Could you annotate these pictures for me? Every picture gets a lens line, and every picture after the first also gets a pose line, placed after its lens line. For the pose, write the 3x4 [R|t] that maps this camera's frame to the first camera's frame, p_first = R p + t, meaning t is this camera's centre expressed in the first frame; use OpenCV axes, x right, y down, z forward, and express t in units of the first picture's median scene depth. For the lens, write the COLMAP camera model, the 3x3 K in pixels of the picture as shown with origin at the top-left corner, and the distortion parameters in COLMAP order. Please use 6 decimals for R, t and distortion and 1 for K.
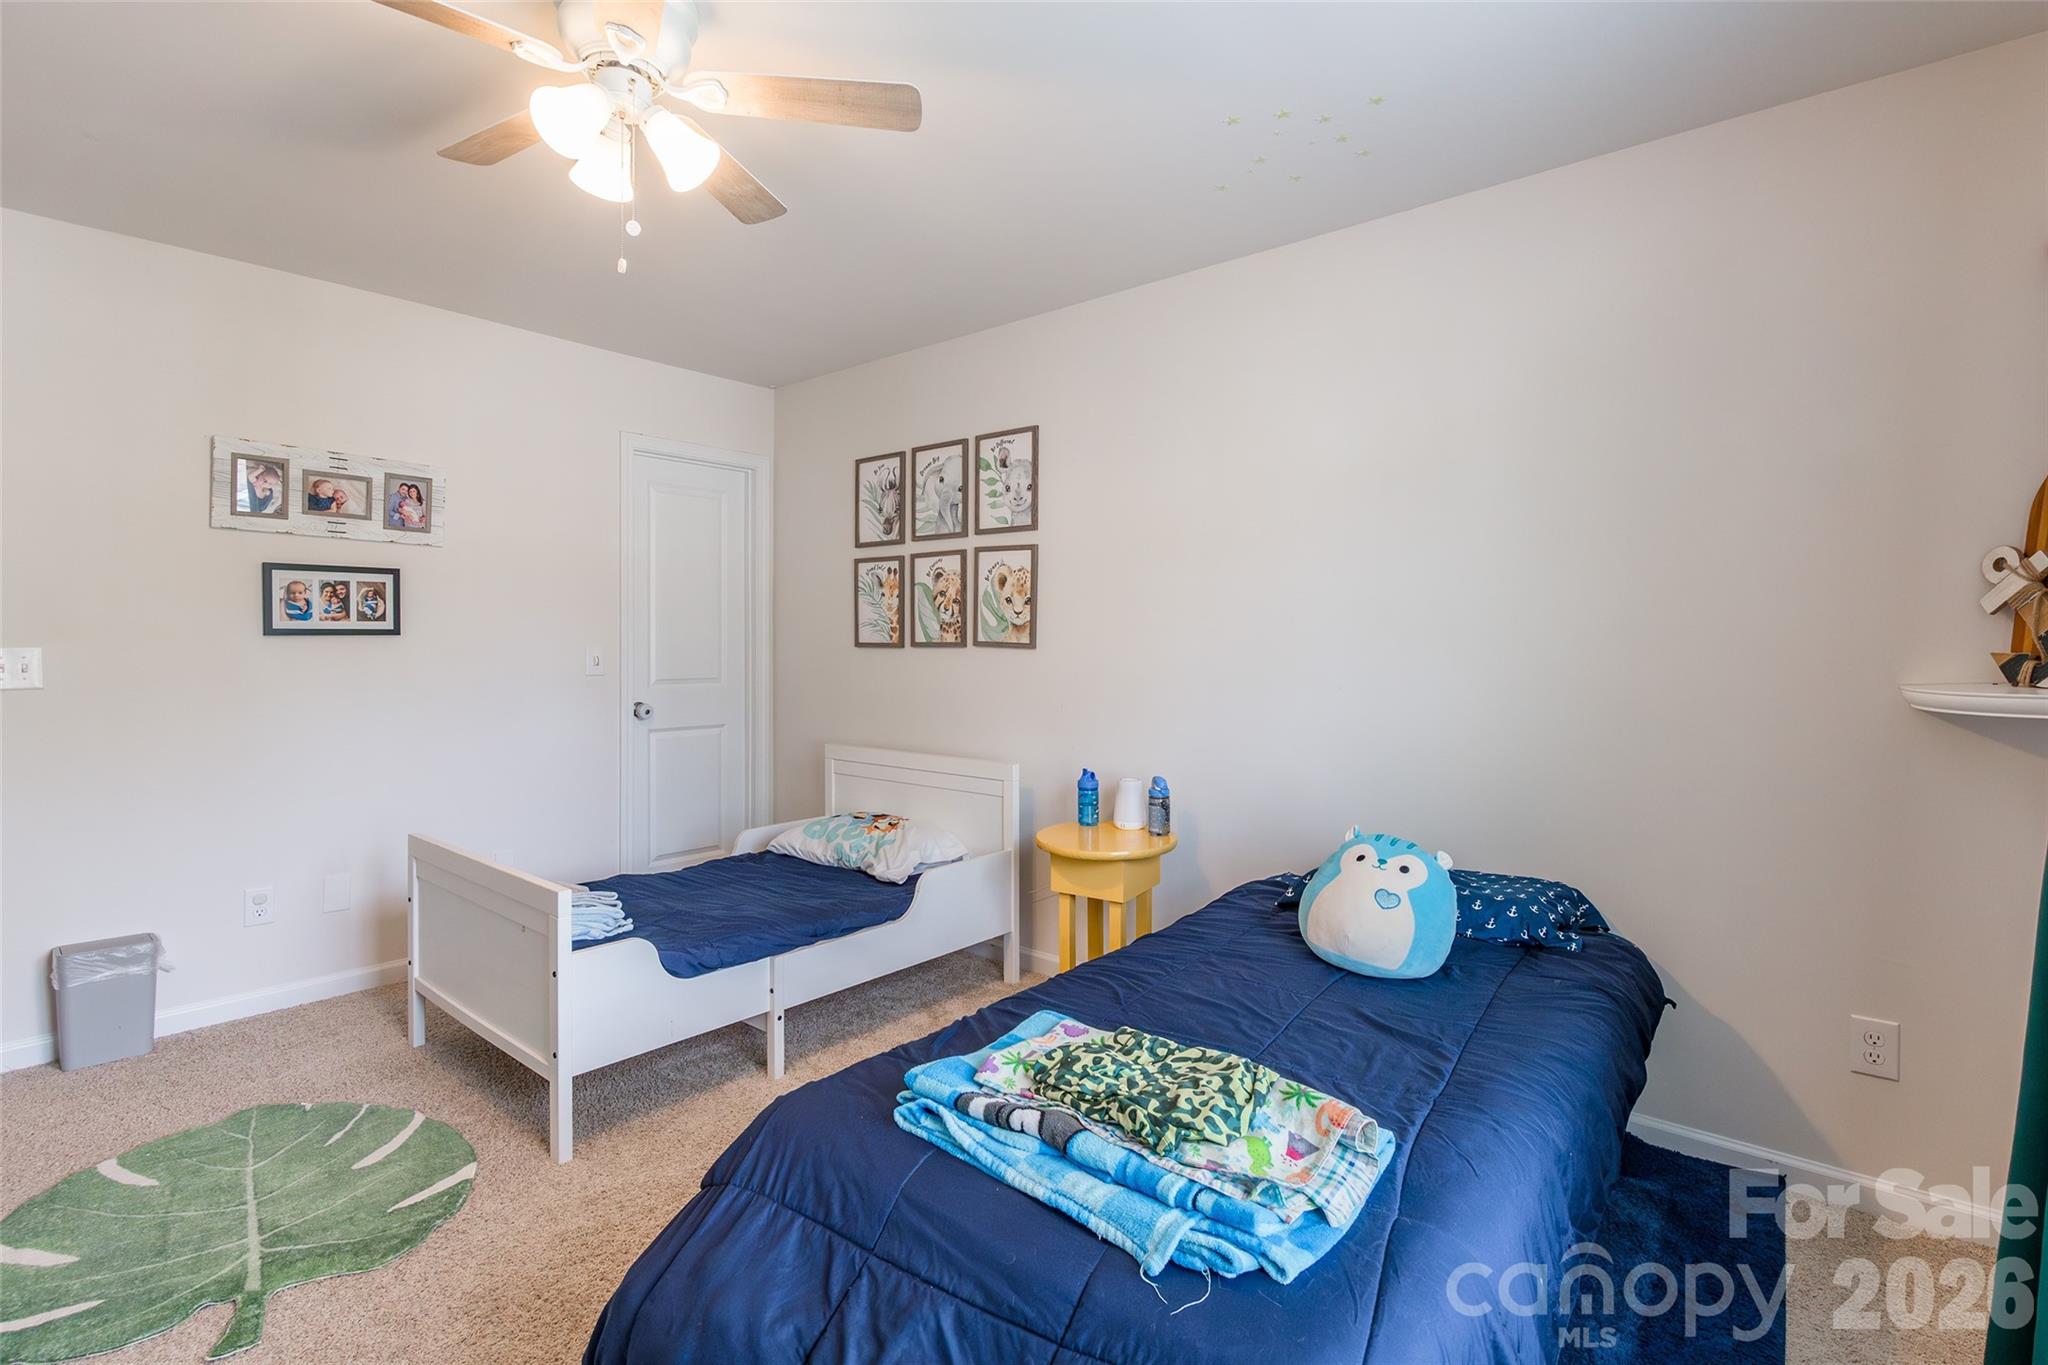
lens RADIAL K [[936.0, 0, 1005.1], [0, 936.0, 647.0], [0, 0, 1]] dist [-0.000821, 0.000812]
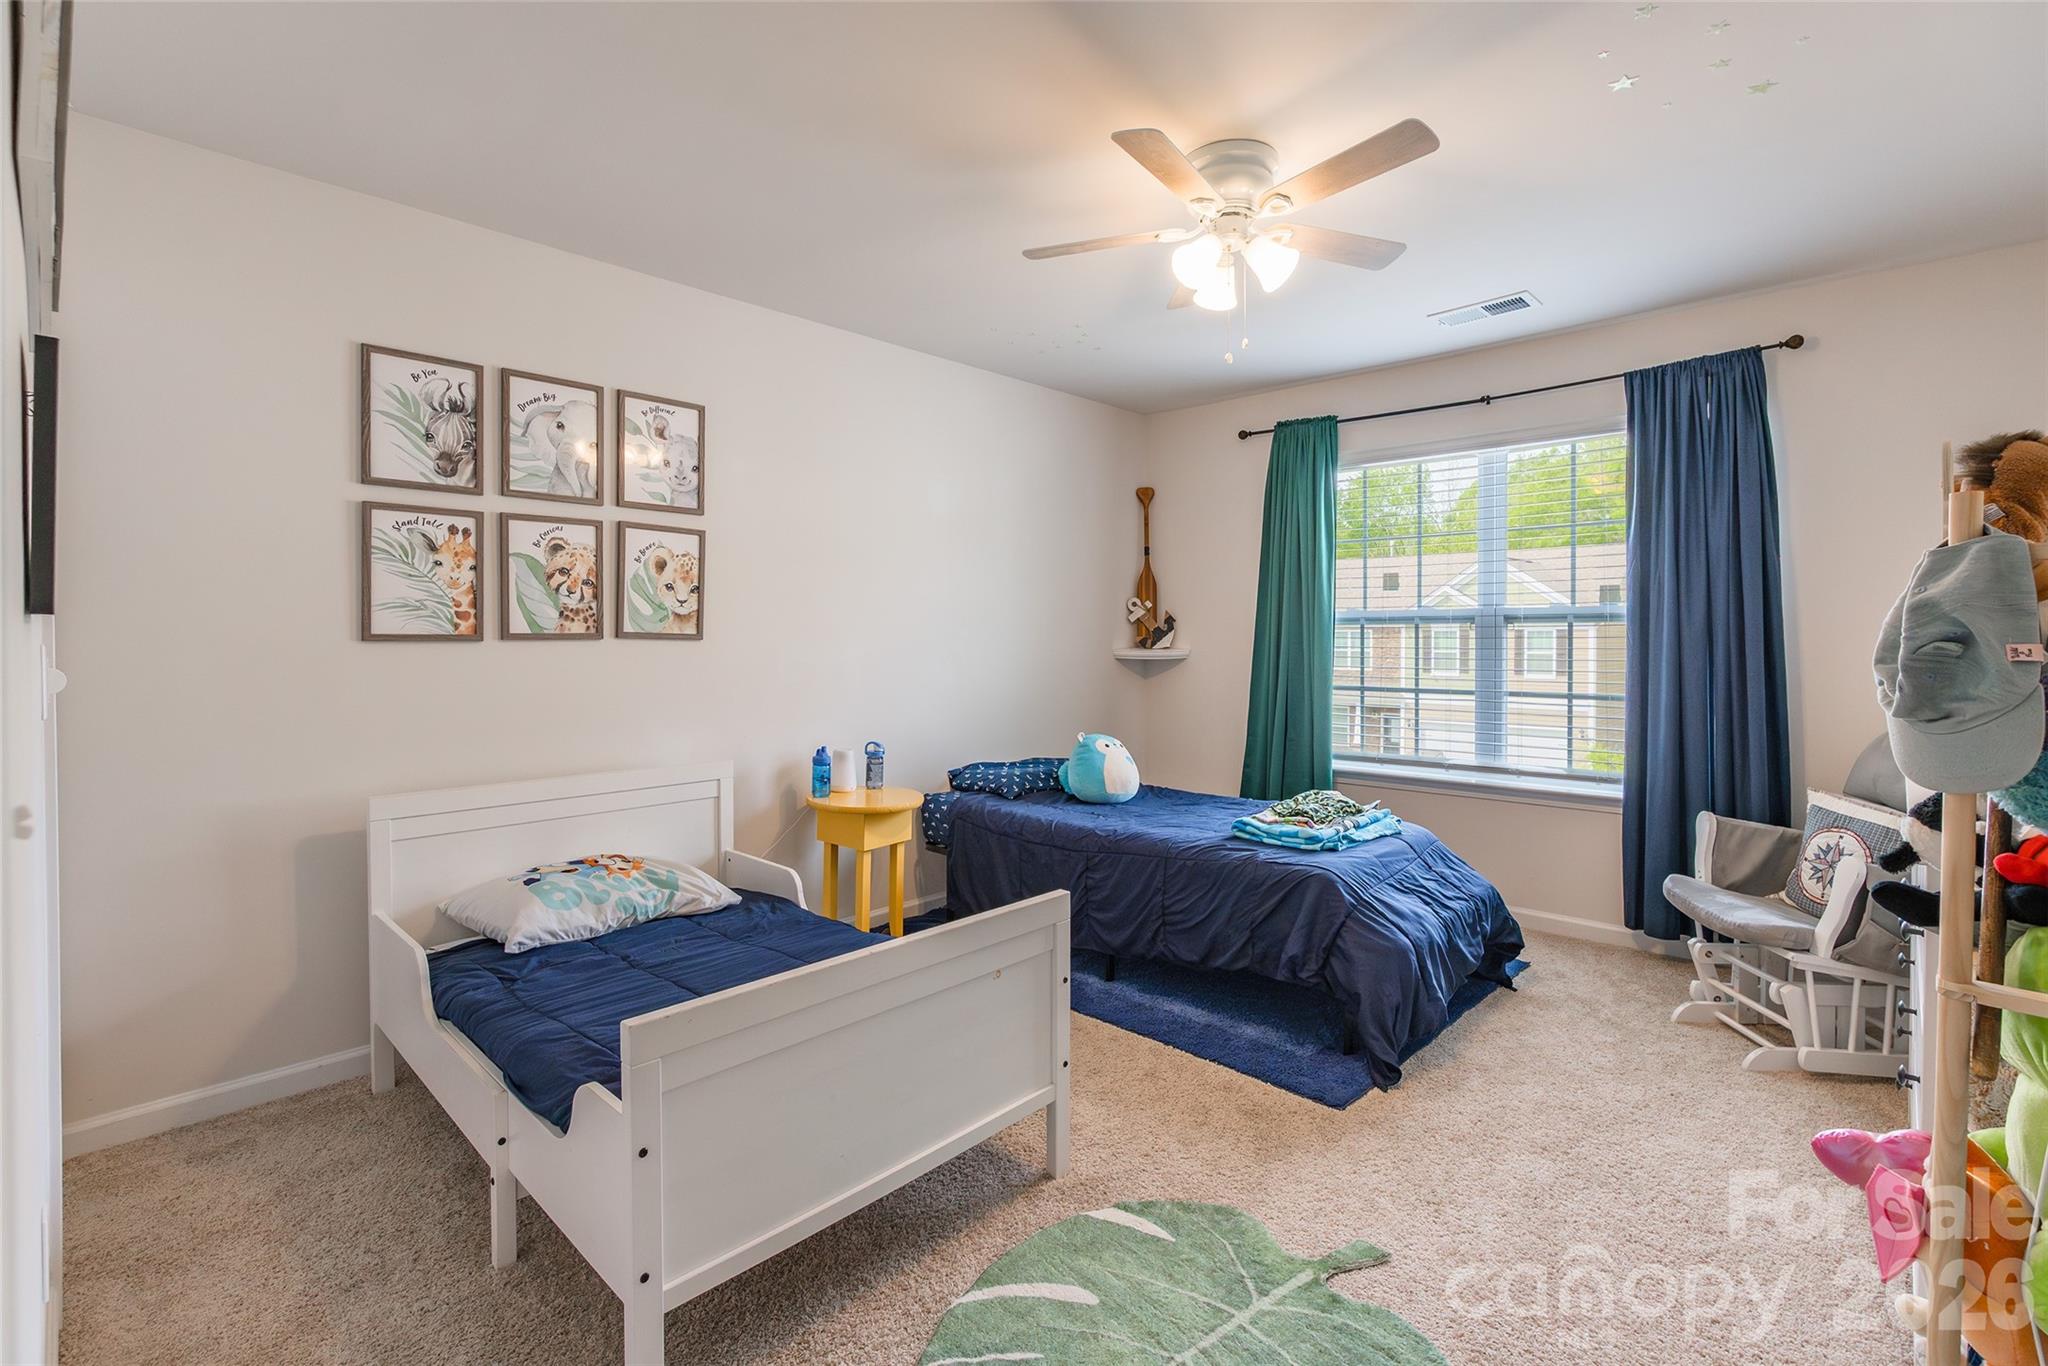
lens RADIAL K [[936.0, 0, 1018.0], [0, 936.0, 639.0], [0, 0, 1]] dist [-0.000821, 0.000812]
pose [[0.065931, -0.019873, 0.997626, -0.832958], [-0.007252, 0.999766, 0.020395, -0.019056], [-0.997798, -0.008579, 0.065772, 0.567833]]
